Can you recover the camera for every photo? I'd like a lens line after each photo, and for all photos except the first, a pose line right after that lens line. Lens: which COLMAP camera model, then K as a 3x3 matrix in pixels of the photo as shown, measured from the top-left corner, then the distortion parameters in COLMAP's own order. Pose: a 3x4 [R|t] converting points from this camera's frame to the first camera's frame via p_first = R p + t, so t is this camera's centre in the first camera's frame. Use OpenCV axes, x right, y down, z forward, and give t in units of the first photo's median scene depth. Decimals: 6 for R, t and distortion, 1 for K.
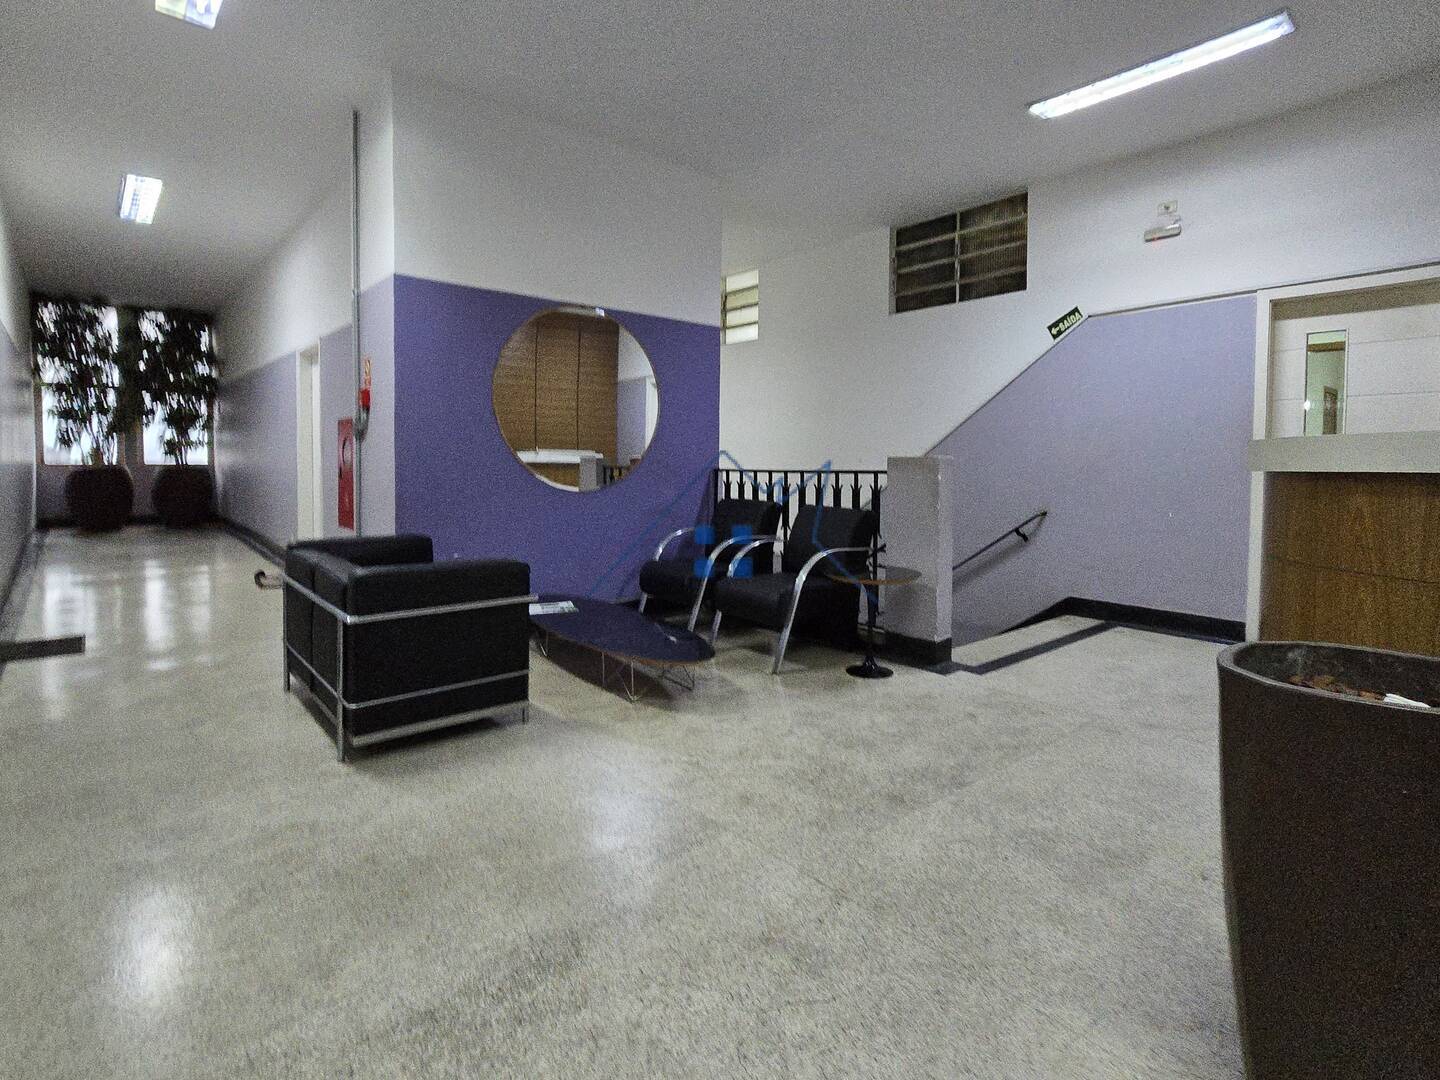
lens RADIAL K [[705.9, 0, 724.3], [0, 705.9, 487.4], [0, 0, 1]] dist [0.023444, -0.000019]
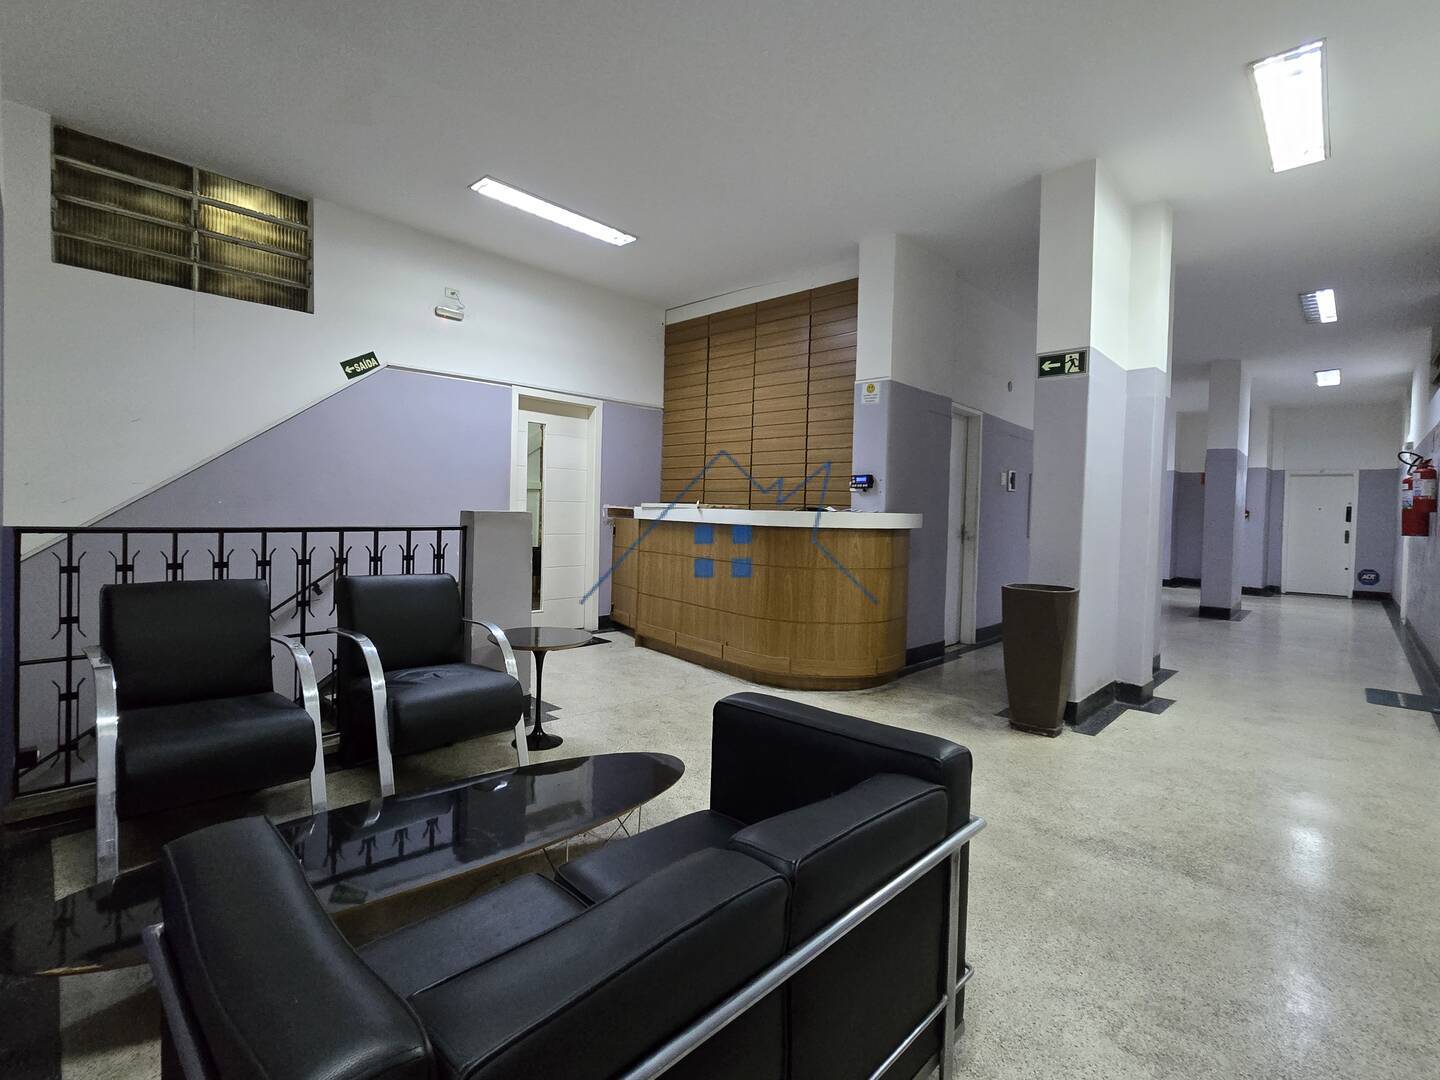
lens RADIAL K [[705.9, 0, 724.3], [0, 705.9, 487.4], [0, 0, 1]] dist [0.023444, -0.000019]
pose [[-0.108791, 0.013495, 0.993973, -0.666587], [0.010882, 0.999864, -0.012384, -0.056929], [-0.994005, 0.009469, -0.108923, 0.759384]]
